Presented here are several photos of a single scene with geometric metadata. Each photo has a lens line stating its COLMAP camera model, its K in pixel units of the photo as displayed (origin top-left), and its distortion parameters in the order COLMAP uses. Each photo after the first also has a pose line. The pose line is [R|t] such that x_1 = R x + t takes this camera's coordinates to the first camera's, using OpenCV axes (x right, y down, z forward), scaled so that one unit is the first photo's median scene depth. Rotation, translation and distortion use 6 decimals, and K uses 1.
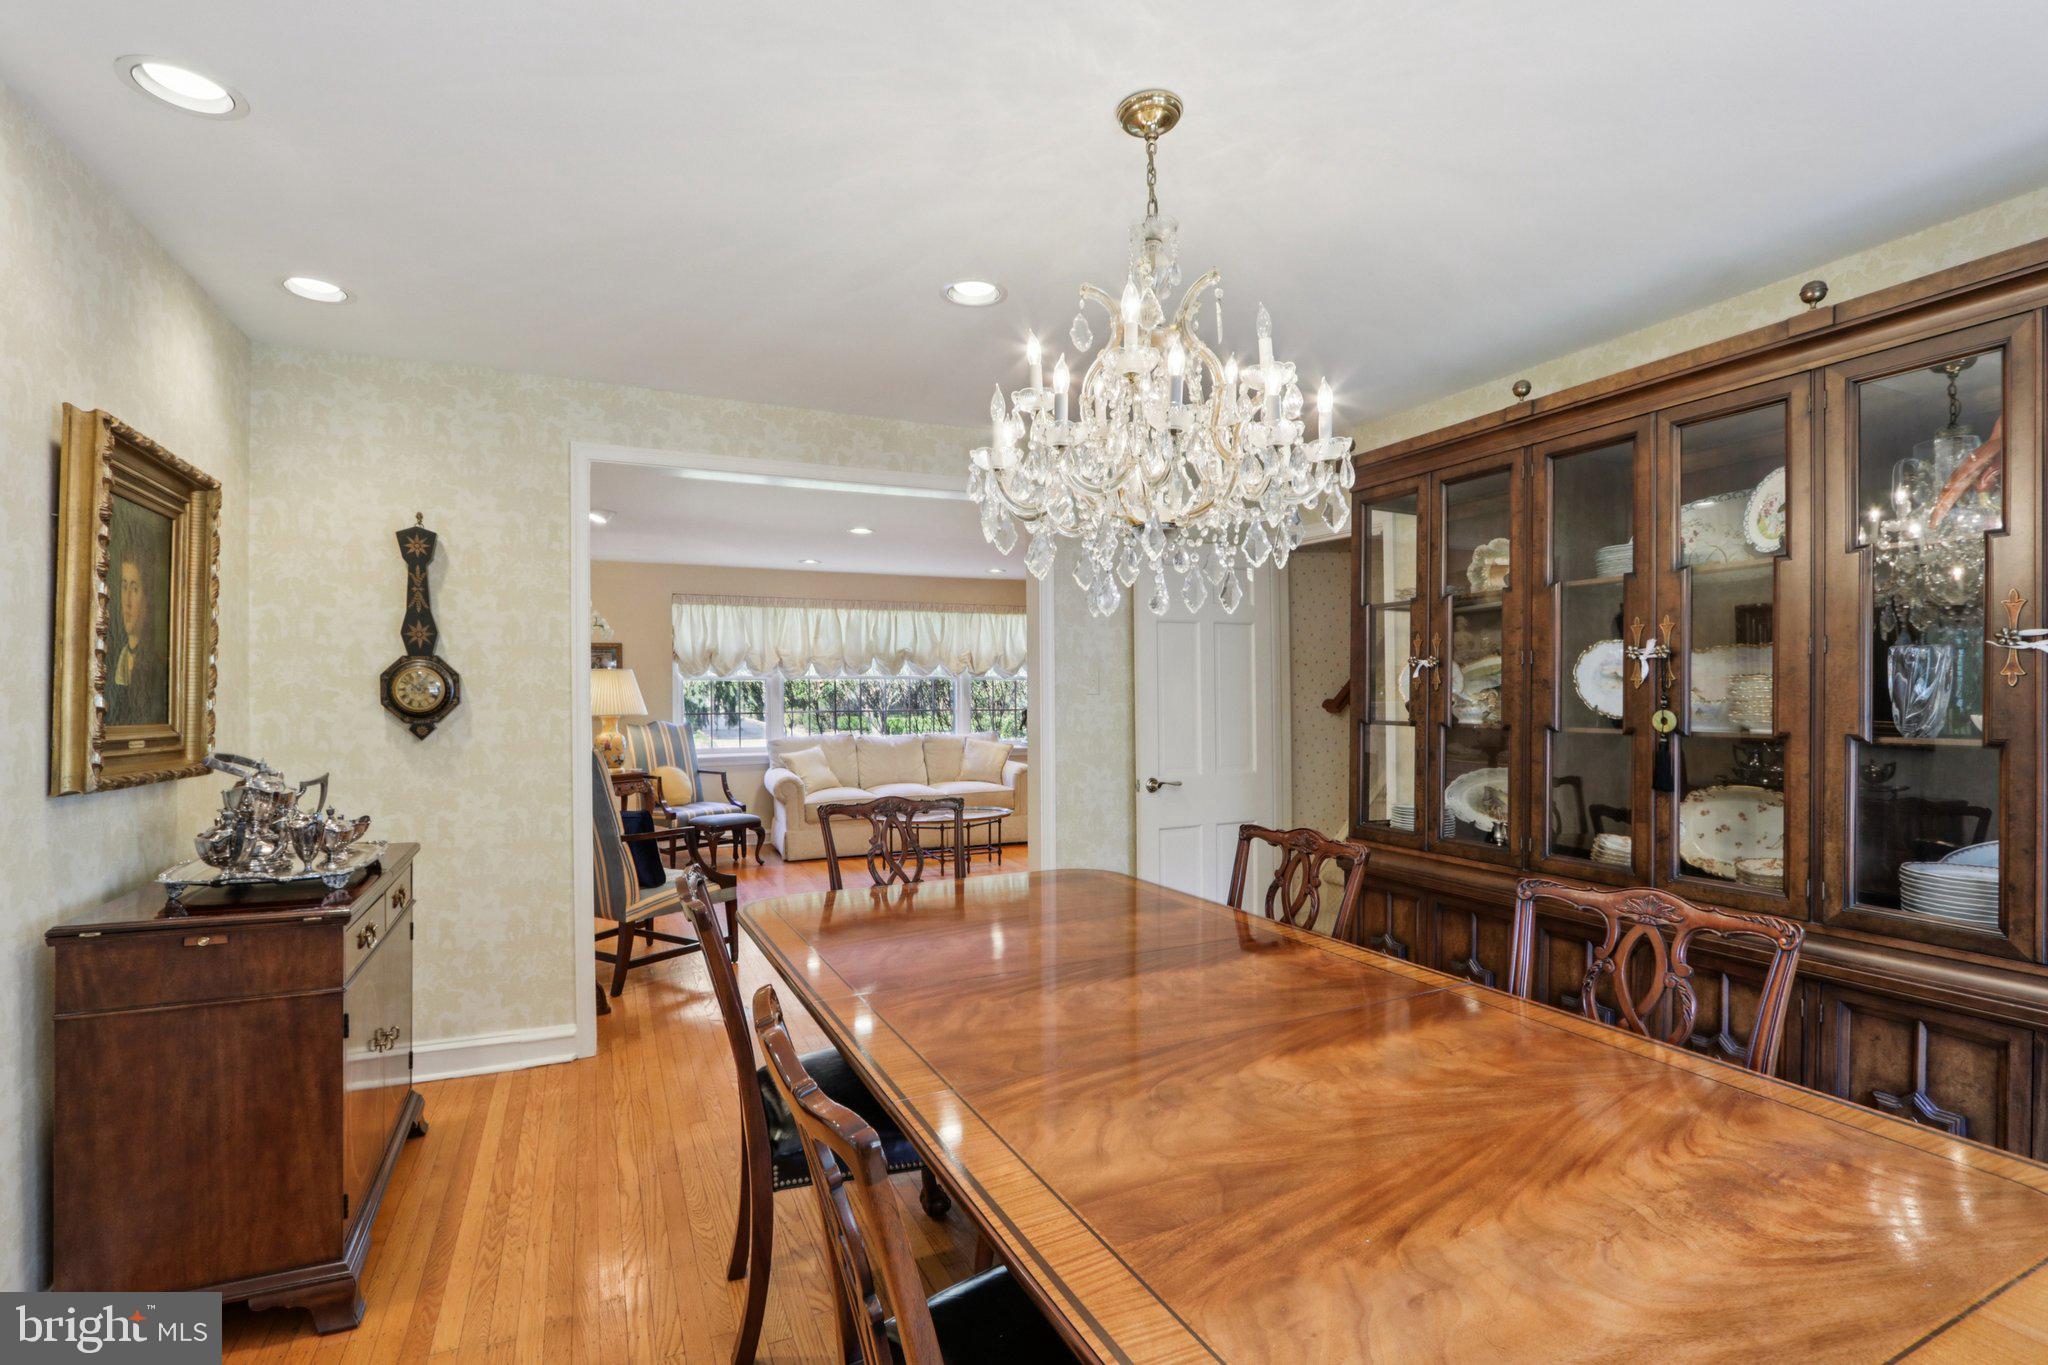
lens RADIAL K [[956.3, 0, 1029.7], [0, 956.3, 692.8], [0, 0, 1]] dist [-0.004970, 0.001047]
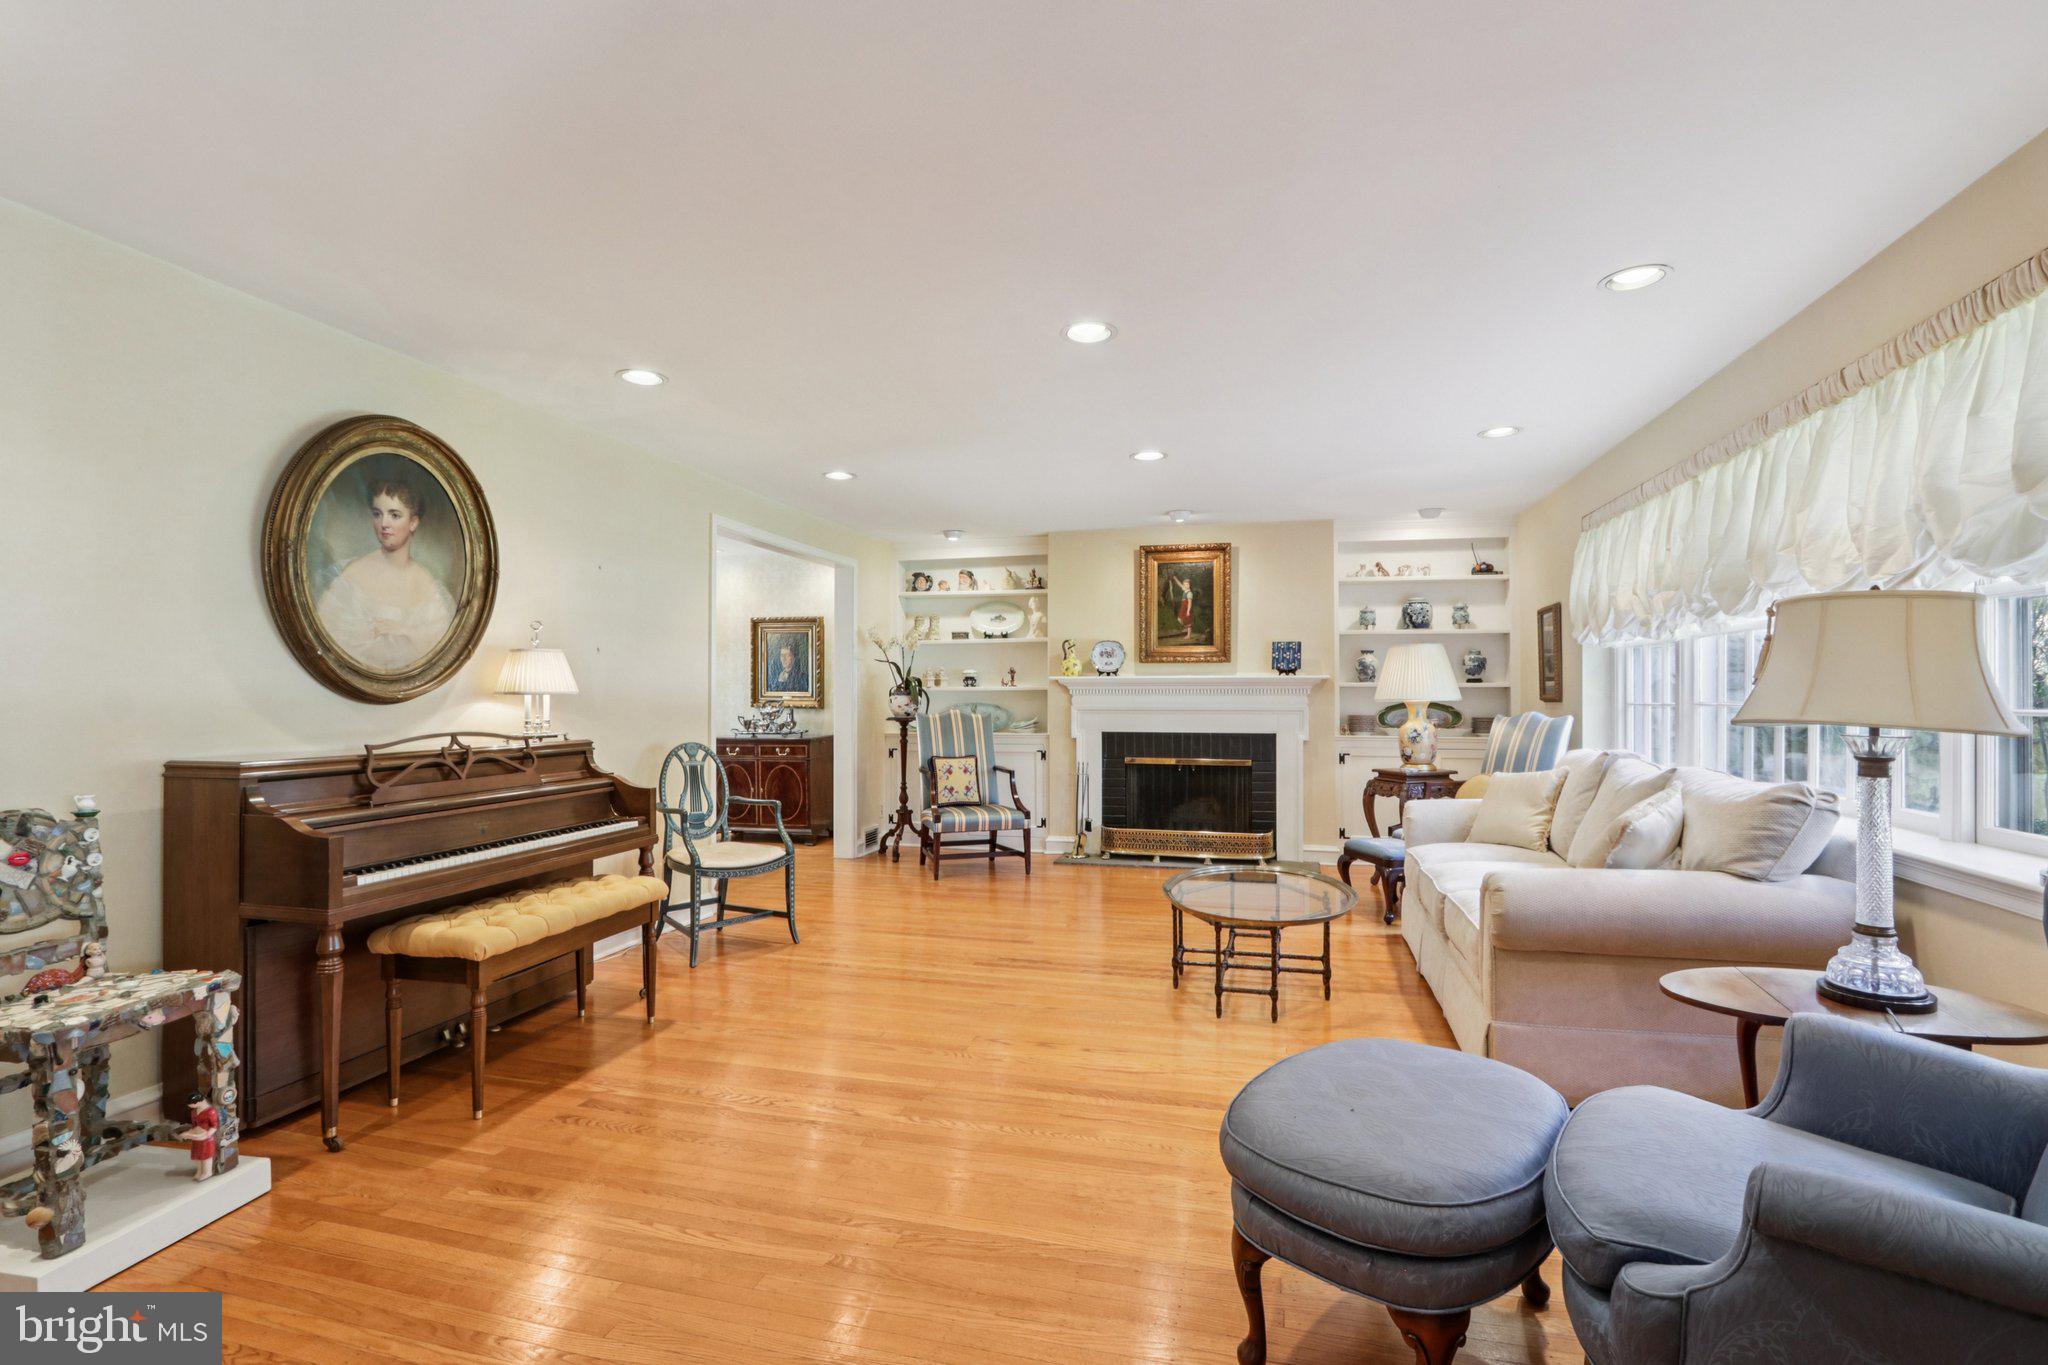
lens RADIAL K [[942.3, 0, 1021.4], [0, 942.3, 688.8], [0, 0, 1]] dist [-0.000826, -0.000641]
pose [[-0.639408, -0.001669, -0.768866, 0.363682], [0.005633, 0.999961, -0.006856, 0.014541], [0.768847, -0.008715, -0.639373, 1.123567]]
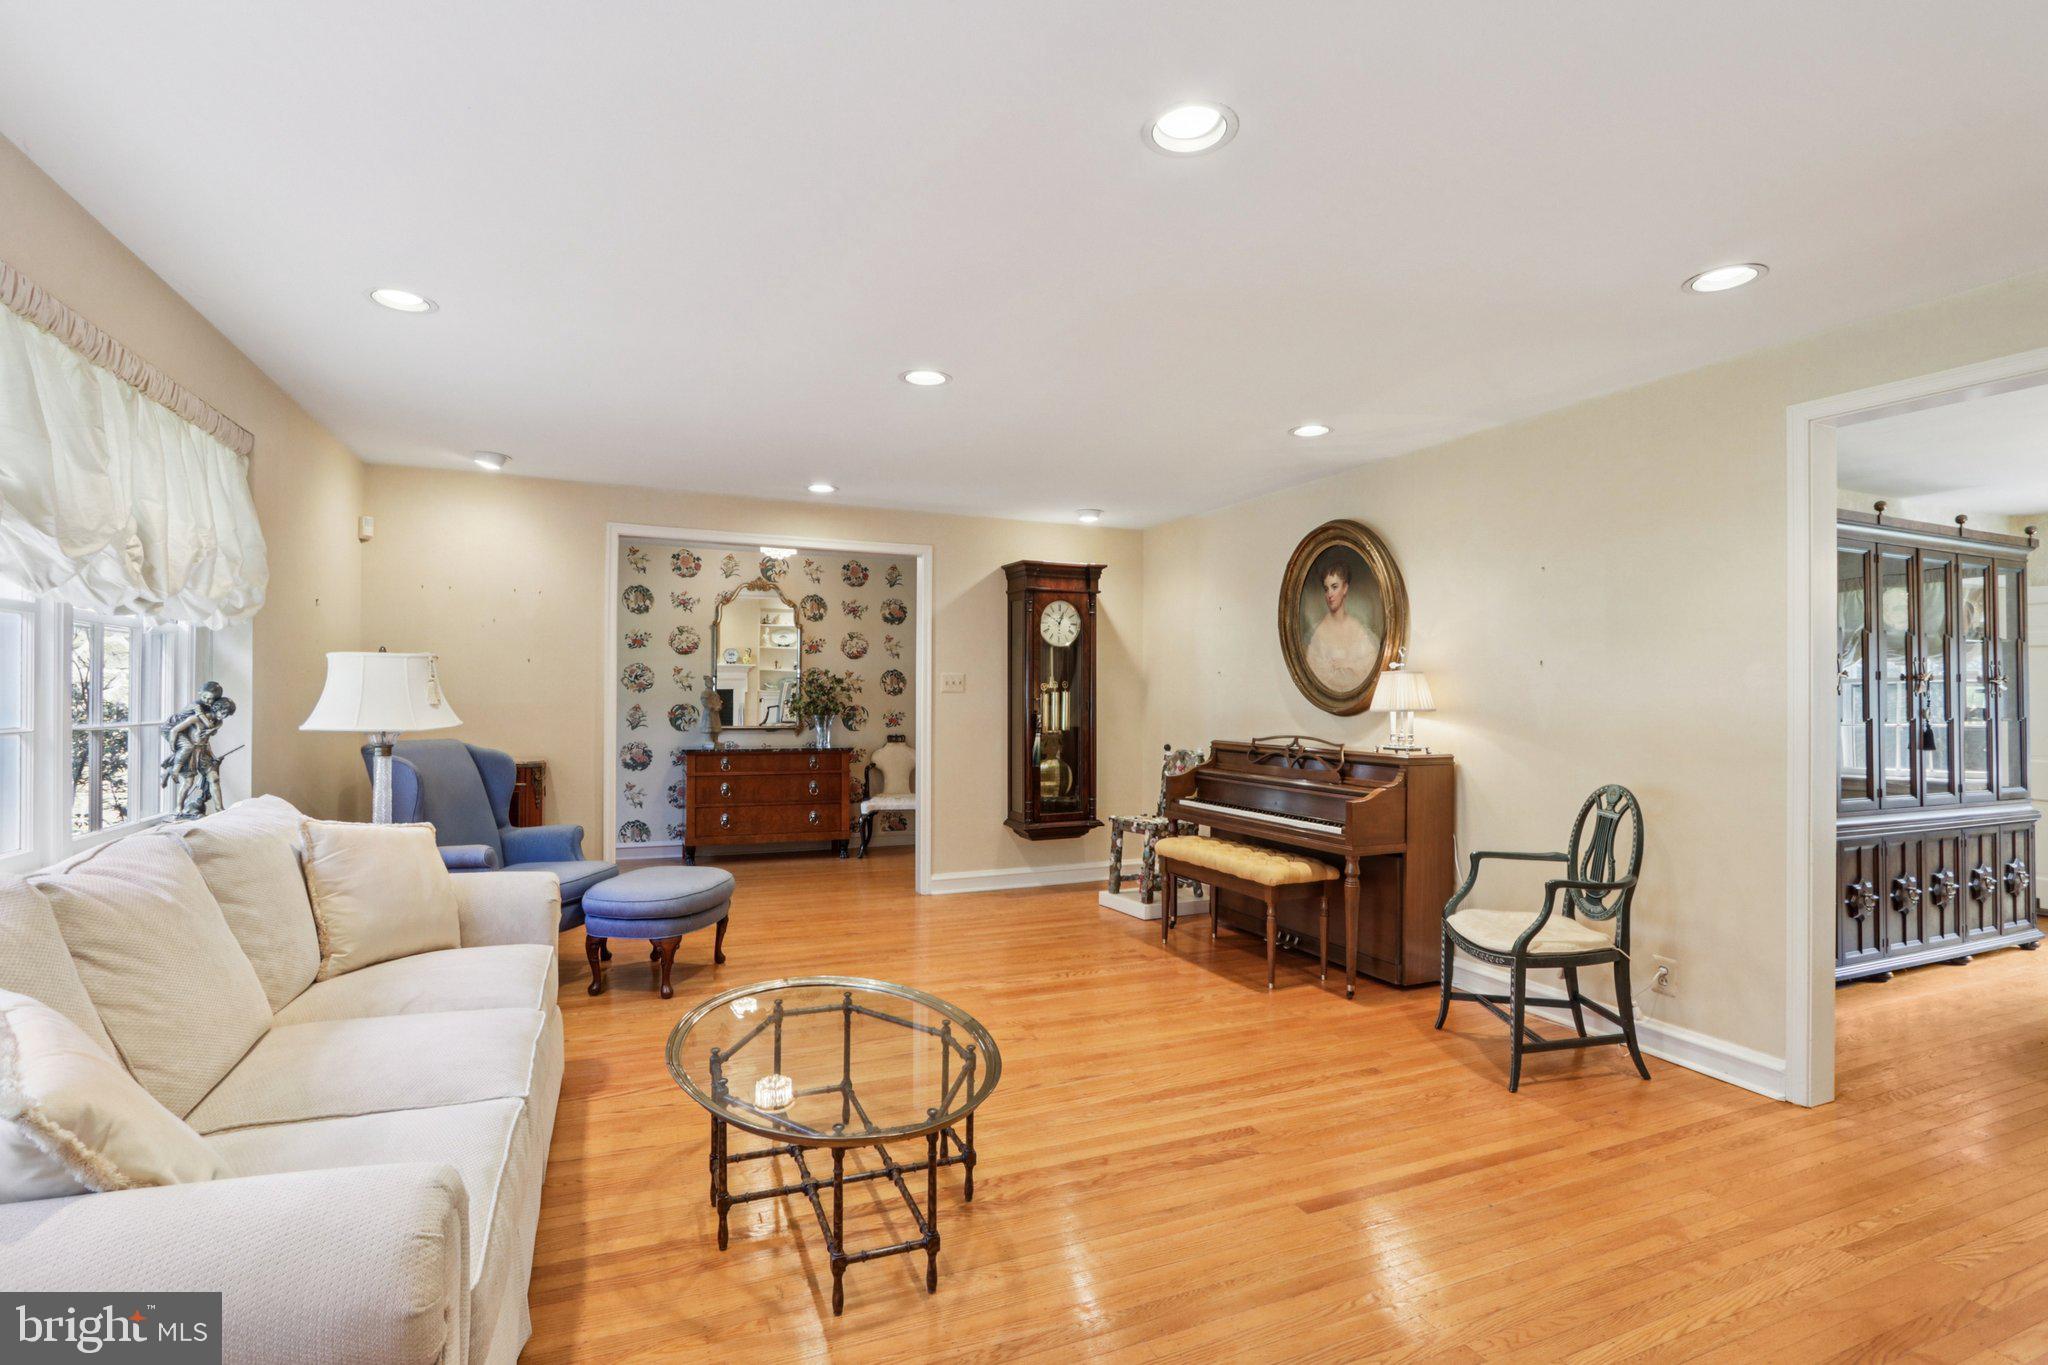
lens RADIAL K [[968.9, 0, 1015.1], [0, 968.9, 682.6], [0, 0, 1]] dist [-0.002468, 0.000944]
pose [[0.030092, 0.017820, 0.999388, -0.384819], [-0.008394, 0.999810, -0.017575, 0.008258], [-0.999512, -0.007860, 0.030236, 0.843187]]
